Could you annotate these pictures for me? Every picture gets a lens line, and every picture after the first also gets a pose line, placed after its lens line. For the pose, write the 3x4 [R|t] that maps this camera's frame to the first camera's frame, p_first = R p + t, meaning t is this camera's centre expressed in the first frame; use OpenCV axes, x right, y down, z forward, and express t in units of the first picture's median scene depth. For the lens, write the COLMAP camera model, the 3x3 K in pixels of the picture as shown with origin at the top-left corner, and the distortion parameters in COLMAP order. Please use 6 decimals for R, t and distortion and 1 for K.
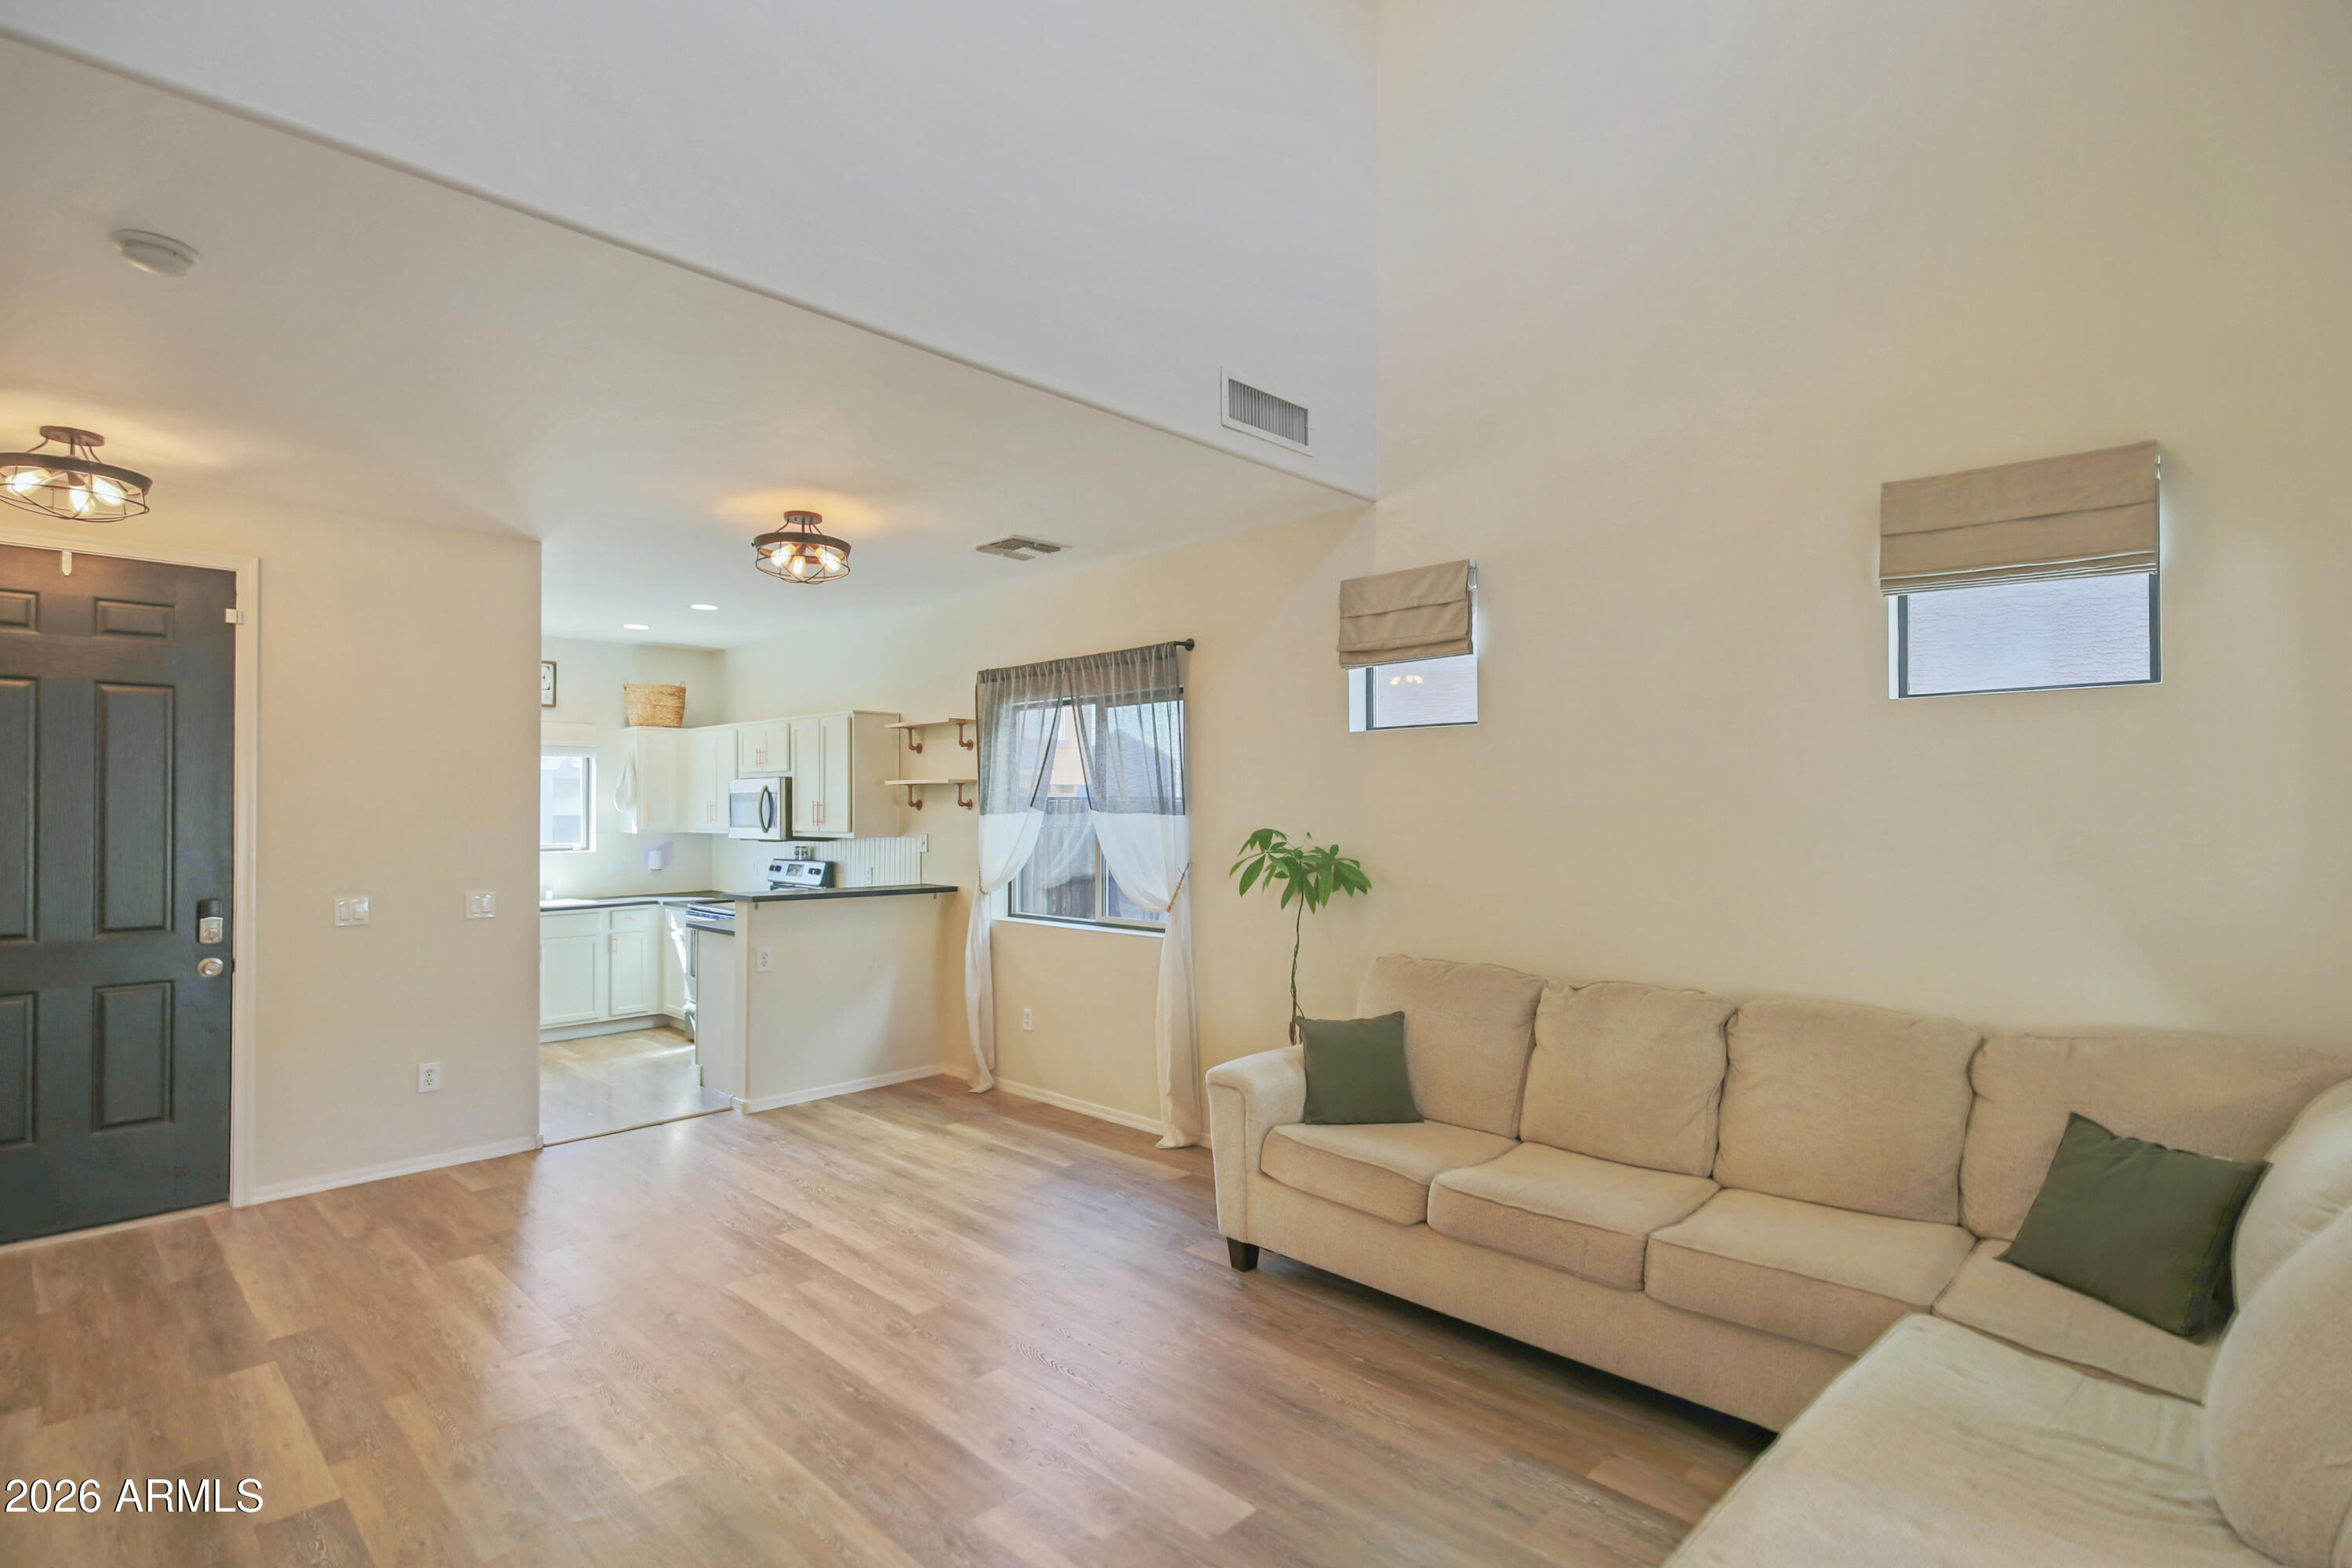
lens RADIAL K [[1115.6, 0, 1189.9], [0, 1115.6, 797.9], [0, 0, 1]] dist [0.005433, -0.000658]
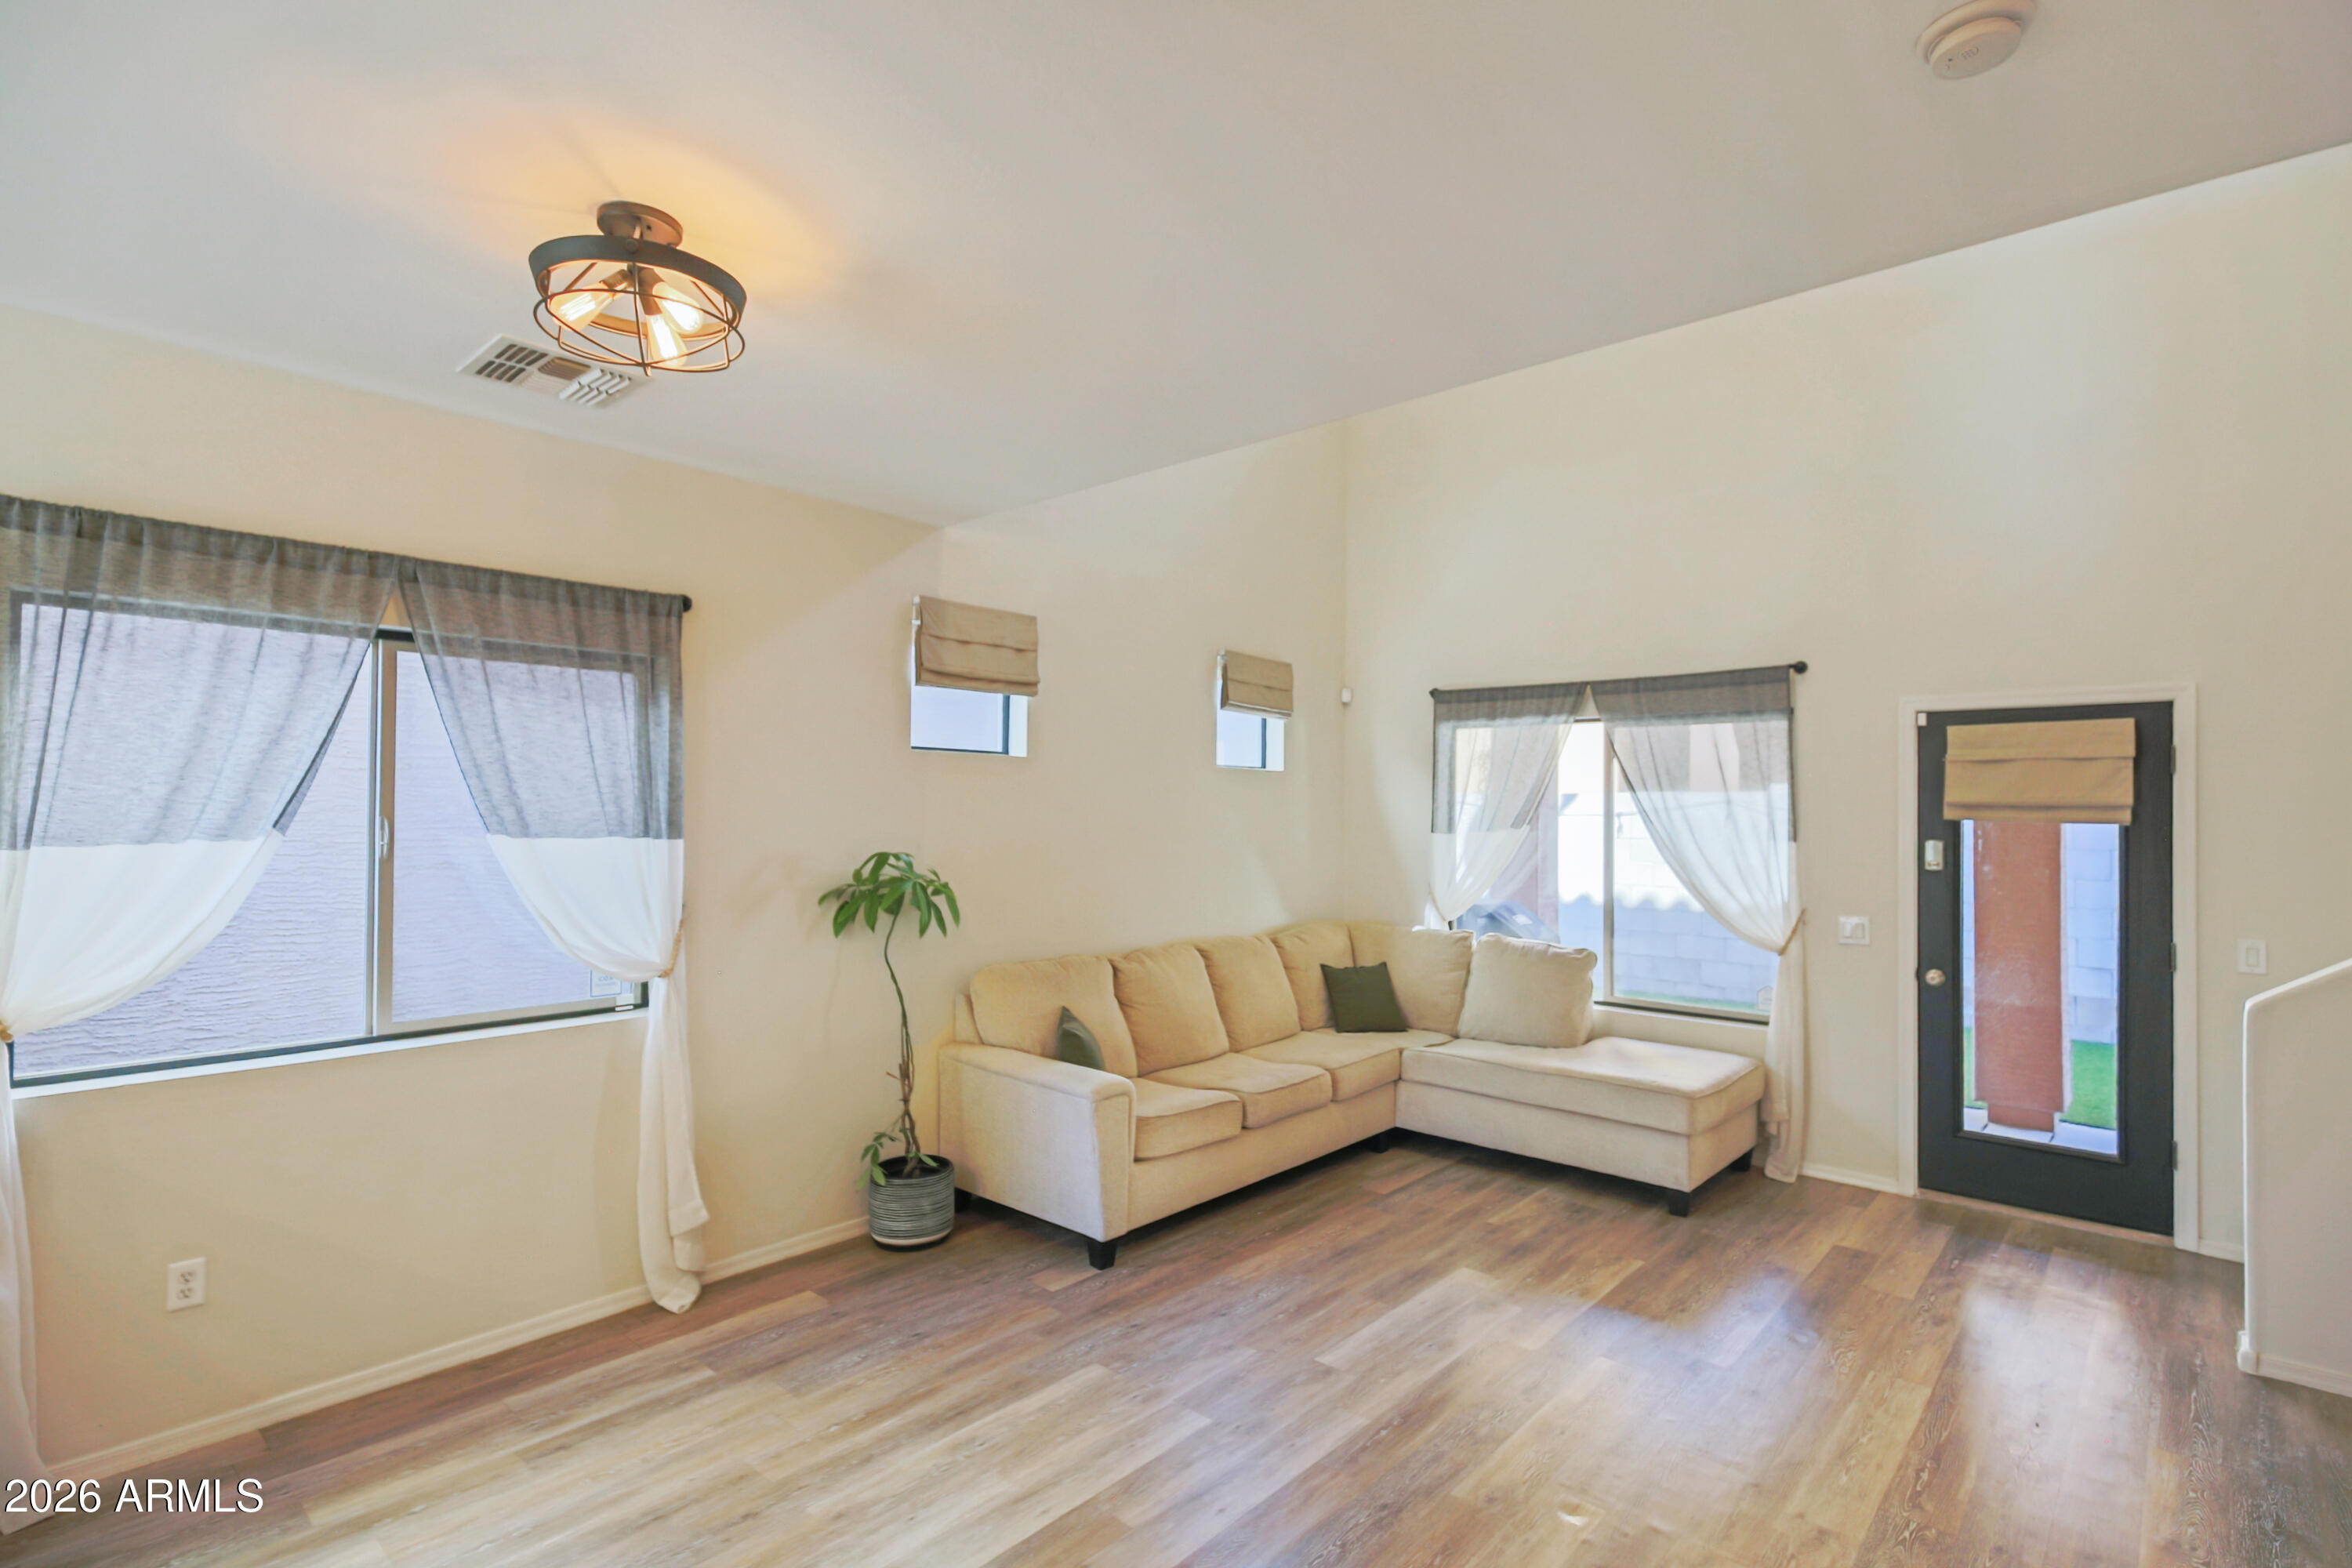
lens RADIAL K [[1115.6, 0, 1196.4], [0, 1115.6, 796.3], [0, 0, 1]] dist [0.005433, -0.000658]
pose [[-0.040424, 0.018875, 0.999004, -1.113780], [-0.014766, 0.999701, -0.019485, -0.003818], [-0.999074, -0.015539, -0.040133, 1.051046]]
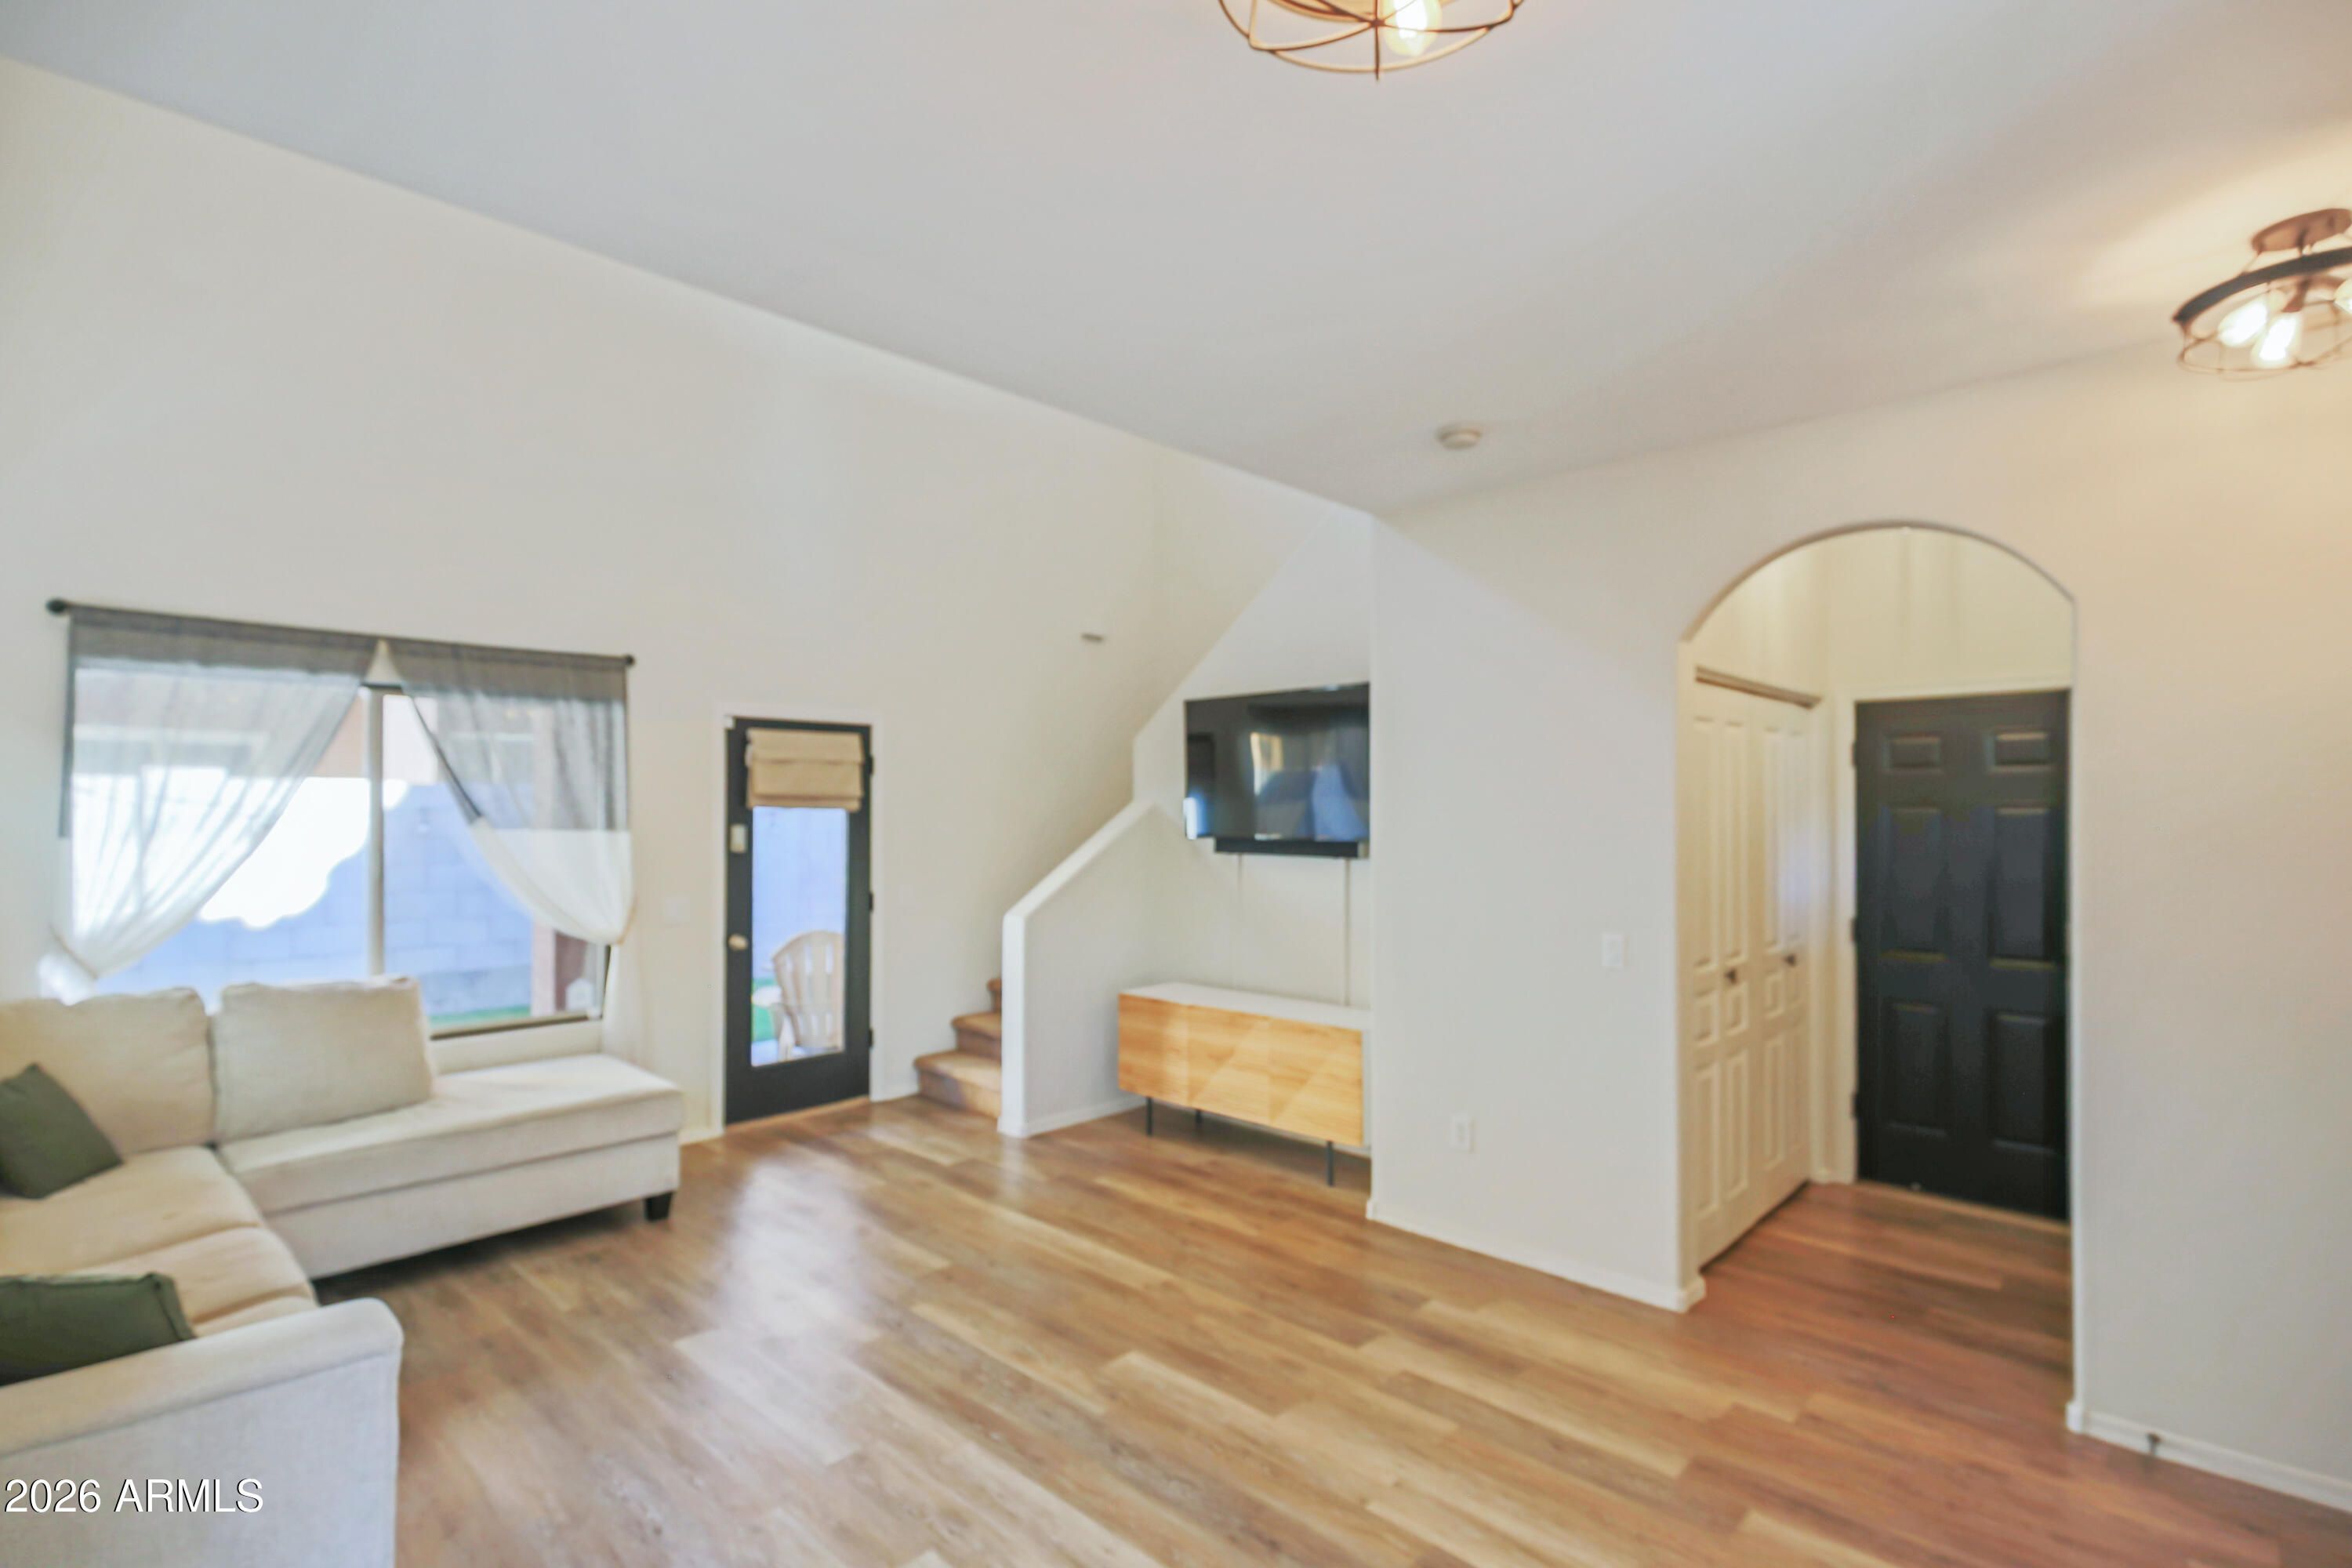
lens RADIAL K [[1115.6, 0, 1181.9], [0, 1115.6, 791.8], [0, 0, 1]] dist [0.005433, -0.000658]
pose [[-0.999984, 0.002562, -0.005125, -0.400742], [0.002660, 0.999813, -0.019171, -0.006244], [0.005075, -0.019185, -0.999803, 1.713955]]
